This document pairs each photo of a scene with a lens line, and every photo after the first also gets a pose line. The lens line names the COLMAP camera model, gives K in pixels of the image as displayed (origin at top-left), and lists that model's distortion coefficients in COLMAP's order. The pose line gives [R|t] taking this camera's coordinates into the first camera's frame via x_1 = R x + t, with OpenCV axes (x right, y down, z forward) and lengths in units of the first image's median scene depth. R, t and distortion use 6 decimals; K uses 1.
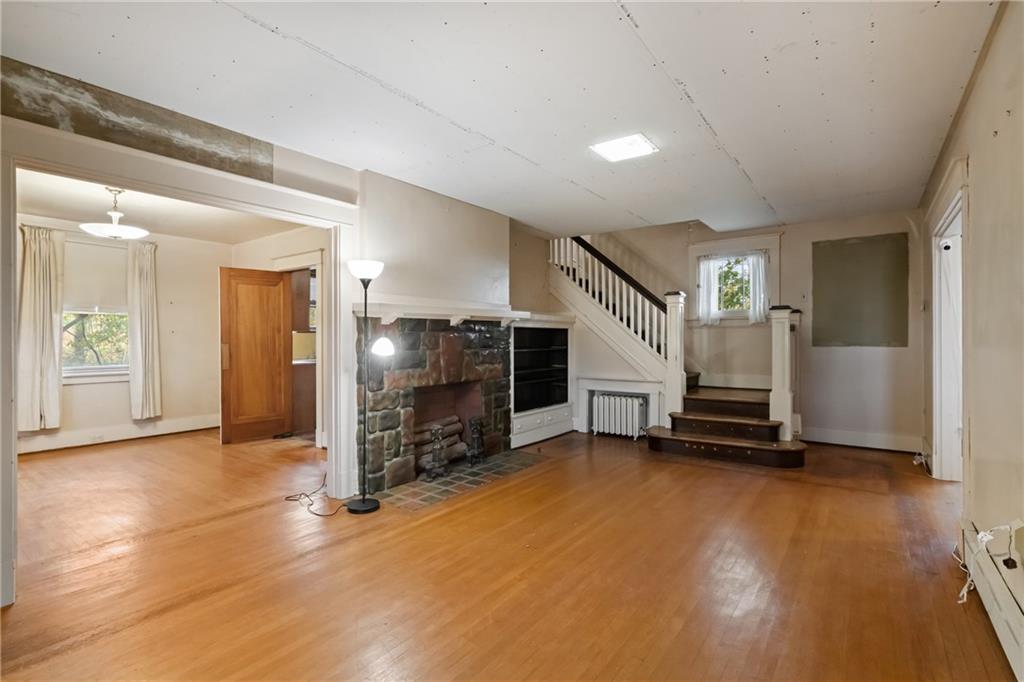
lens RADIAL K [[473.8, 0, 504.5], [0, 473.8, 343.3], [0, 0, 1]] dist [-0.001020, 0.000954]
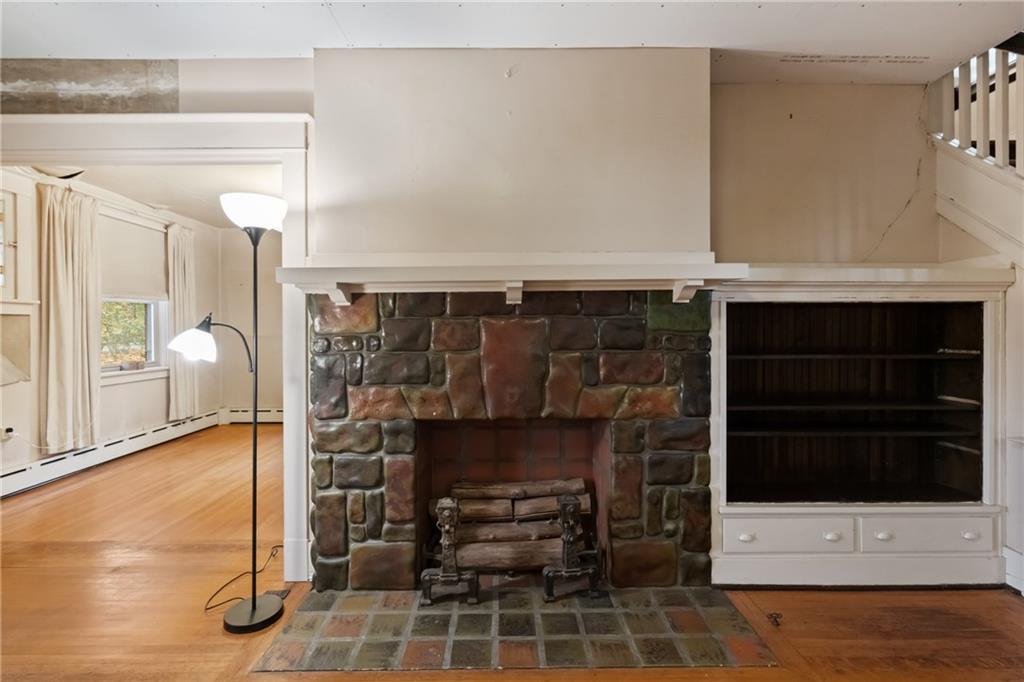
lens RADIAL K [[473.8, 0, 512.1], [0, 473.8, 336.3], [0, 0, 1]] dist [-0.001020, 0.000954]
pose [[0.612098, 0.008961, -0.790731, 0.274816], [-0.006218, 0.999959, 0.006519, -0.005872], [0.790757, 0.000927, 0.612129, 0.671543]]
